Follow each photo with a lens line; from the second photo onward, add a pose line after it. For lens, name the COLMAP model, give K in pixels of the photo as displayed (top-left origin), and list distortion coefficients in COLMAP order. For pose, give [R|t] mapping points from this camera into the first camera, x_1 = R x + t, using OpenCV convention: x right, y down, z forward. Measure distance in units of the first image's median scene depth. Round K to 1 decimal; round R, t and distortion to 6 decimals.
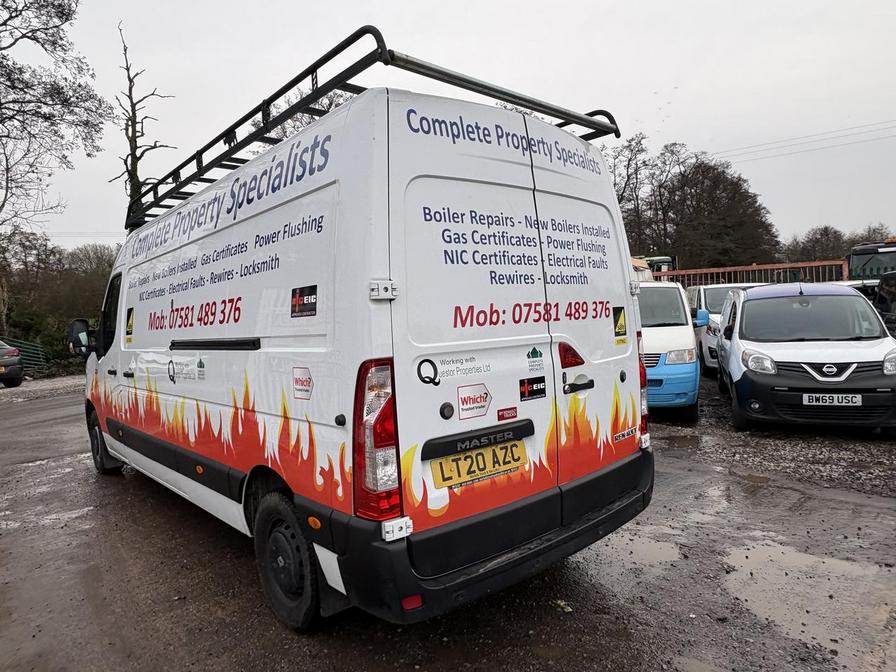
lens RADIAL K [[569.8, 0, 448.0], [0, 569.8, 336.0], [0, 0, 1]] dist [0.002536, 0.002240]
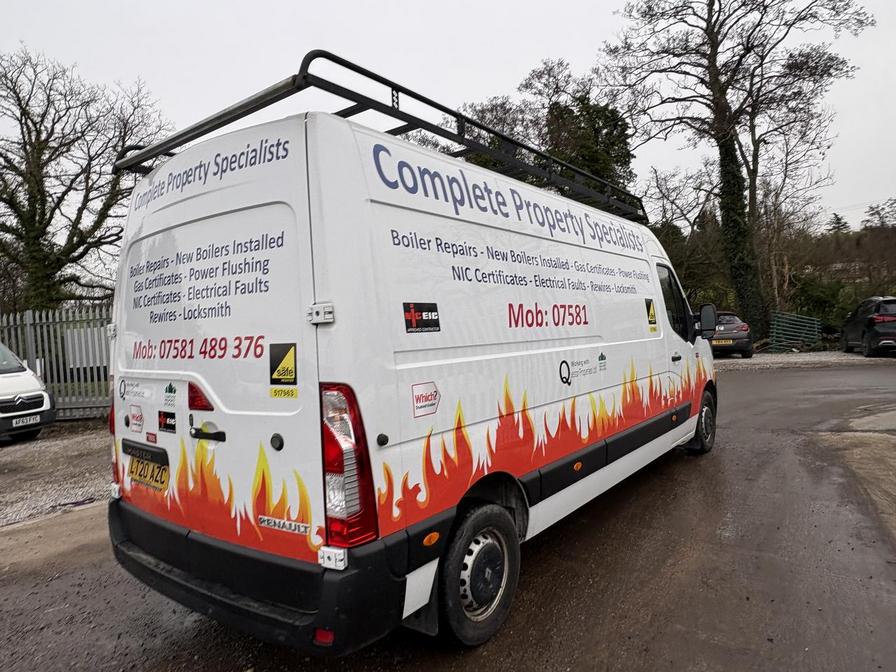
lens RADIAL K [[569.8, 0, 448.0], [0, 569.8, 336.0], [0, 0, 1]] dist [0.002536, 0.002240]
pose [[0.187620, 0.052722, -0.980826, 1.141458], [0.002737, 0.998527, 0.054197, -0.108668], [0.982238, -0.012853, 0.187199, 1.189298]]
